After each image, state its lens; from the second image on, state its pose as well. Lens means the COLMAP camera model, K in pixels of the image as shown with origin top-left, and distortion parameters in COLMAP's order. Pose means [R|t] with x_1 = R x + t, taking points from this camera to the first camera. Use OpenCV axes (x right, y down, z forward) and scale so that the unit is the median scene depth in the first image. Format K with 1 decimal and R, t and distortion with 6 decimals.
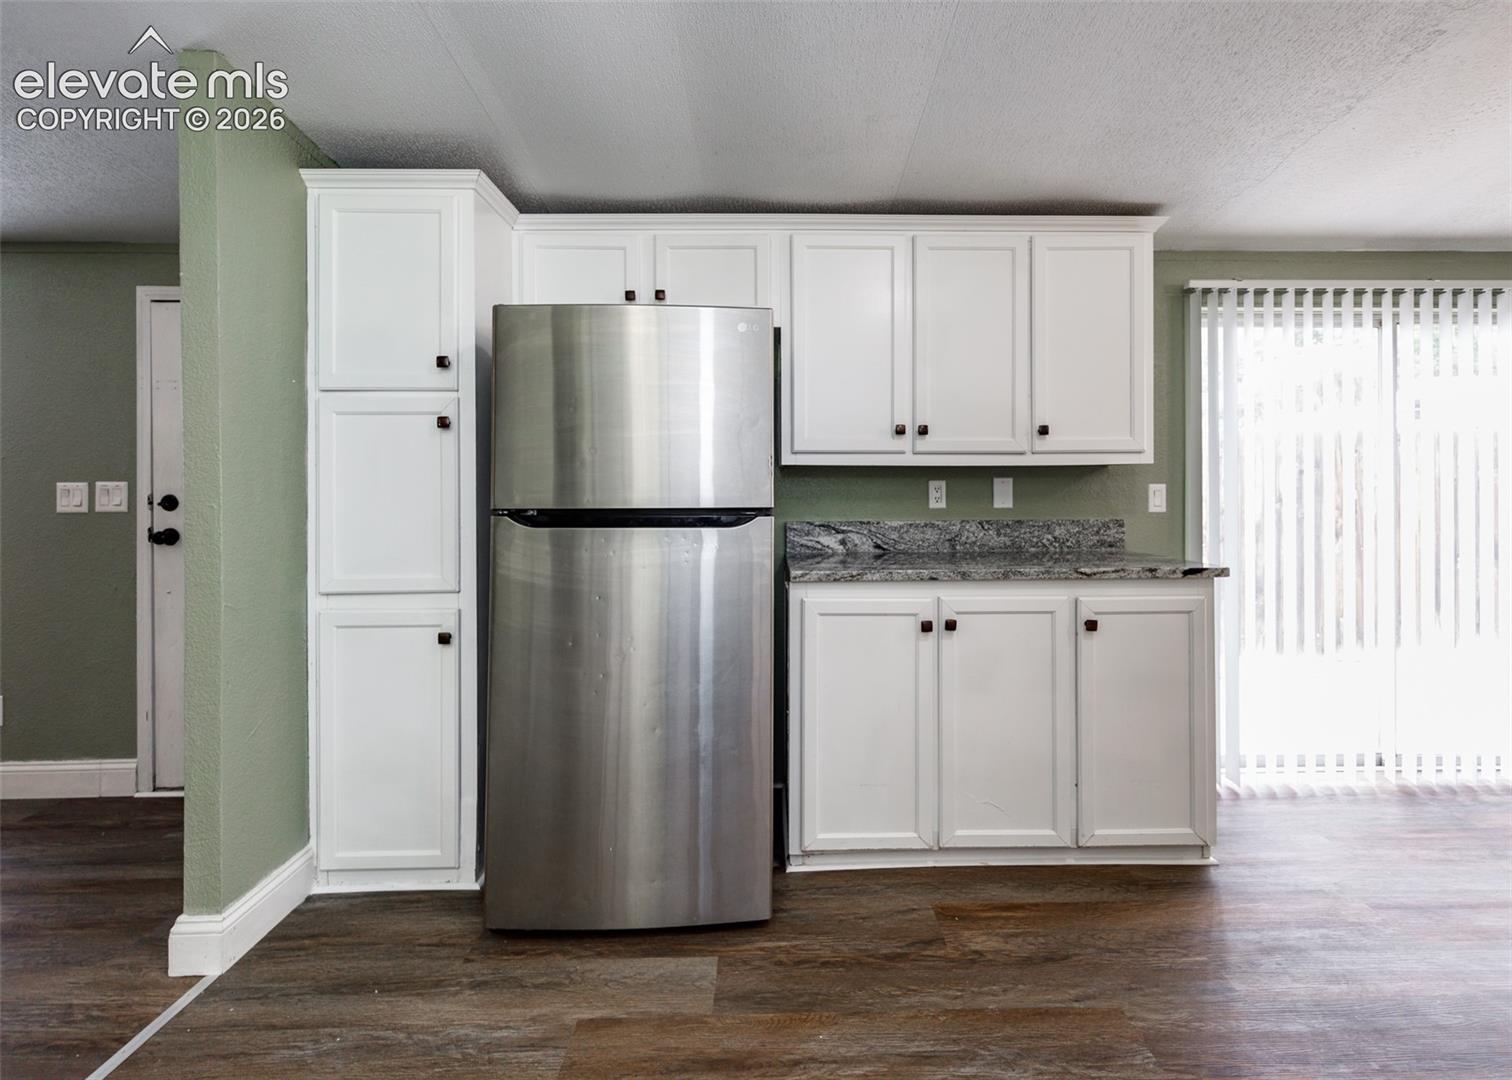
lens RADIAL K [[655.0, 0, 795.1], [0, 655.0, 479.0], [0, 0, 1]] dist [0.001603, -0.000207]
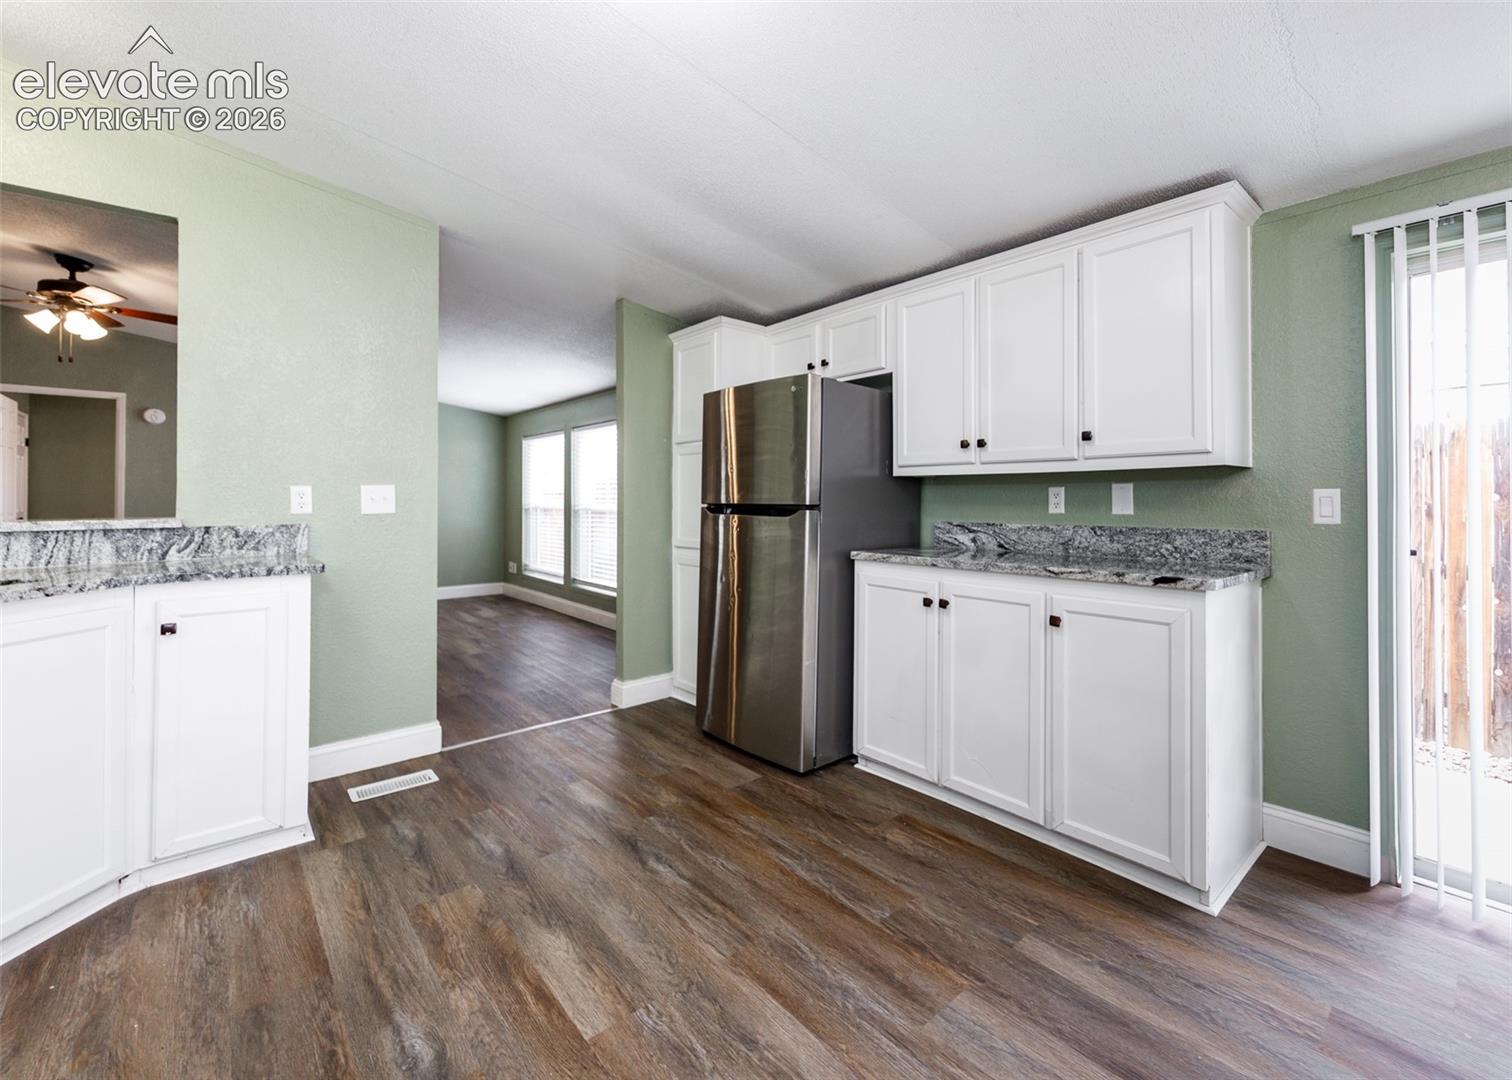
lens RADIAL K [[644.3, 0, 800.4], [0, 644.3, 491.0], [0, 0, 1]] dist [-0.000278, -0.000281]
pose [[0.657570, -0.005296, -0.753375, 0.845445], [0.001717, 0.999983, -0.005530, 0.015808], [0.753392, 0.002343, 0.657568, 0.004491]]
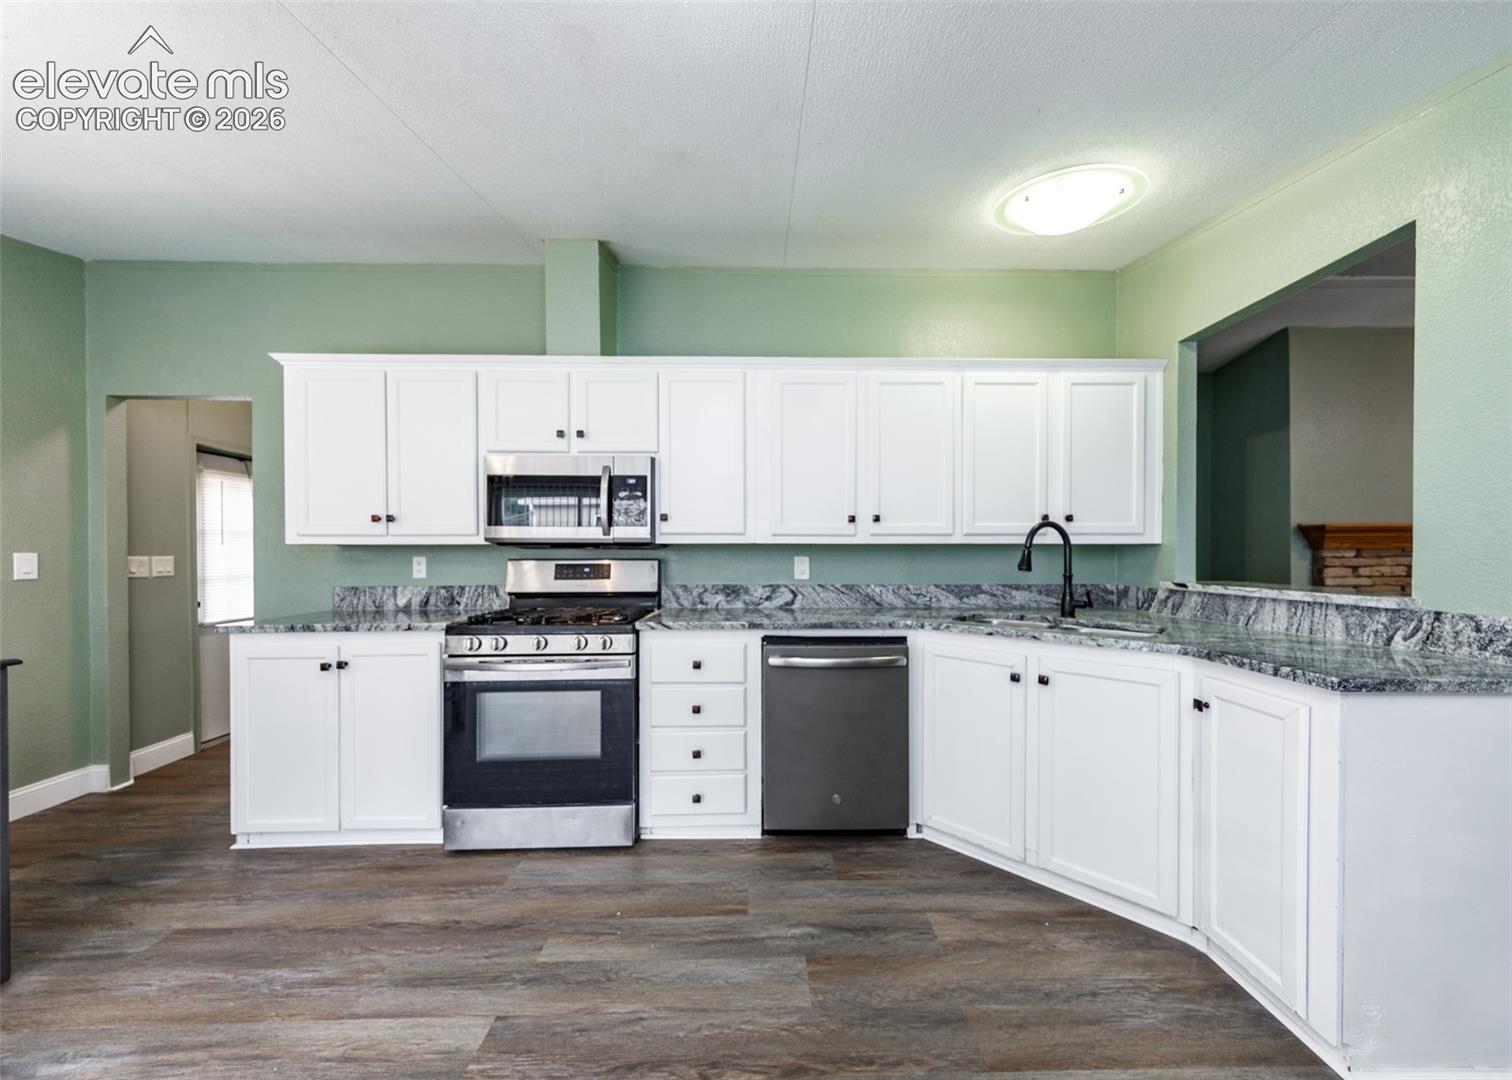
lens RADIAL K [[532.1, 0, 769.2], [0, 532.1, 557.8], [0, 0, 1]] dist [0.001075, -0.000044]
pose [[-0.999978, 0.006531, -0.000720, 0.226286], [0.006525, 0.999954, 0.007046, -0.009523], [0.000766, 0.007041, -0.999975, 0.621296]]
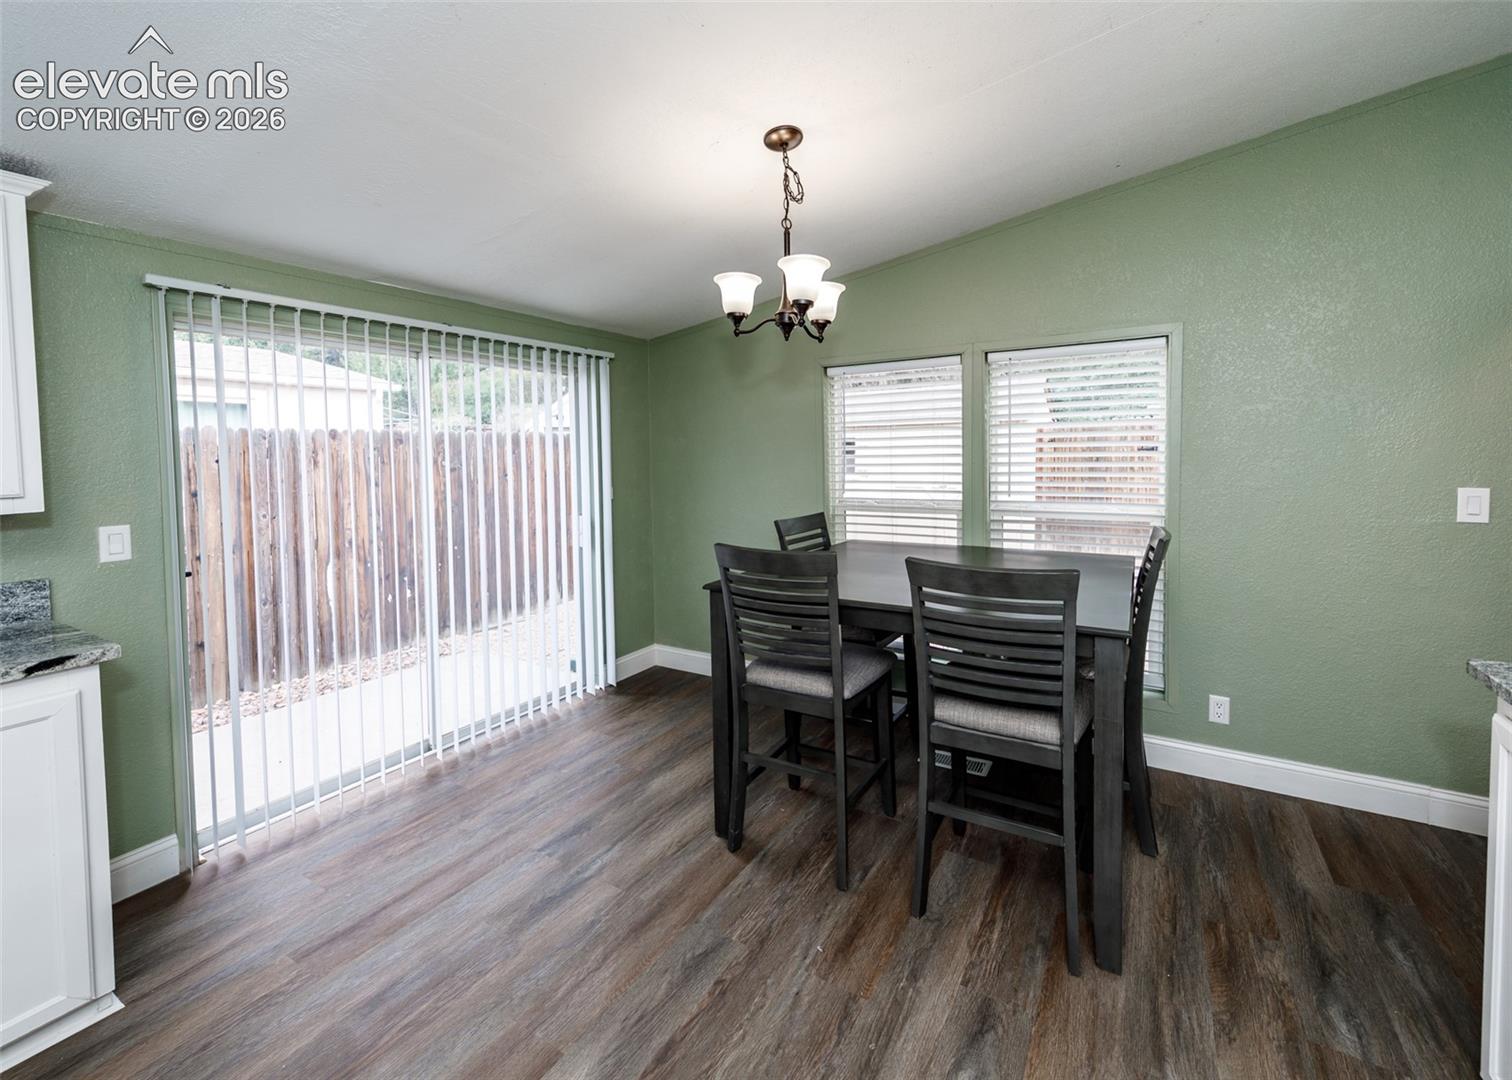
lens RADIAL K [[625.5, 0, 782.5], [0, 625.5, 475.3], [0, 0, 1]] dist [0.000313, -0.000085]
pose [[0.523669, -0.036584, 0.851136, 0.393642], [0.008939, 0.999258, 0.037451, -0.086461], [-0.851875, -0.012004, 0.523608, -0.089499]]
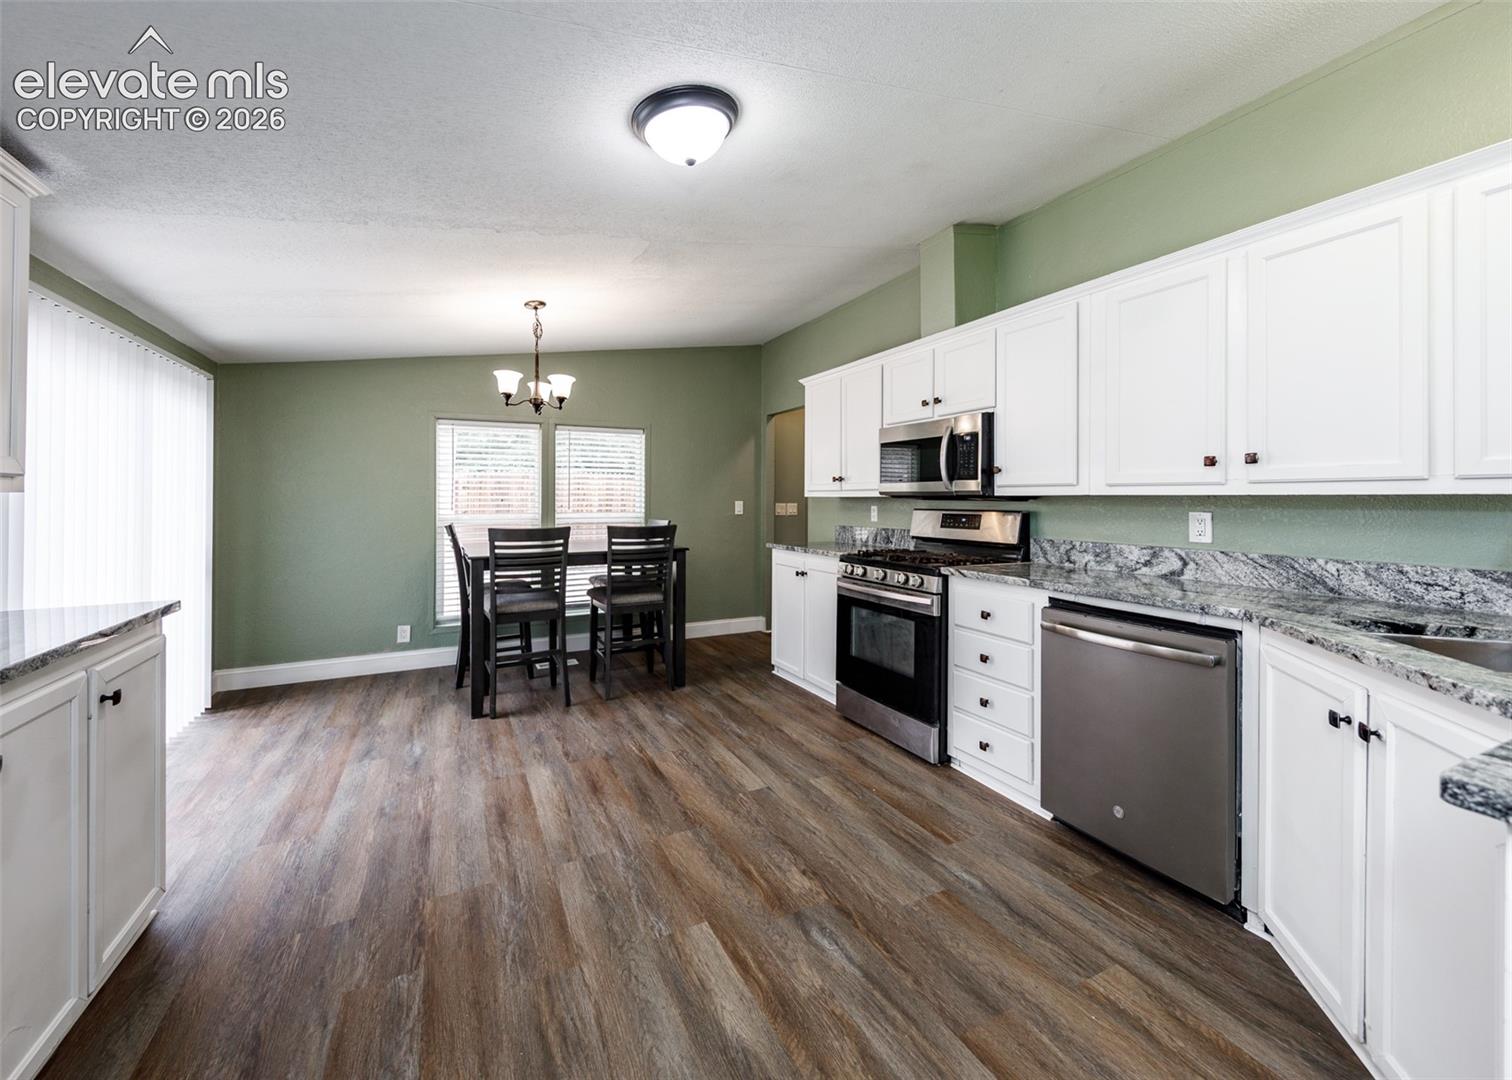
lens RADIAL K [[590.1, 0, 739.2], [0, 590.1, 499.1], [0, 0, 1]] dist [-0.001397, -0.000303]
pose [[-0.417607, 0.003689, 0.908620, -0.446417], [-0.005390, 0.999964, -0.006537, -0.014788], [-0.908612, -0.007627, -0.417572, 0.531375]]
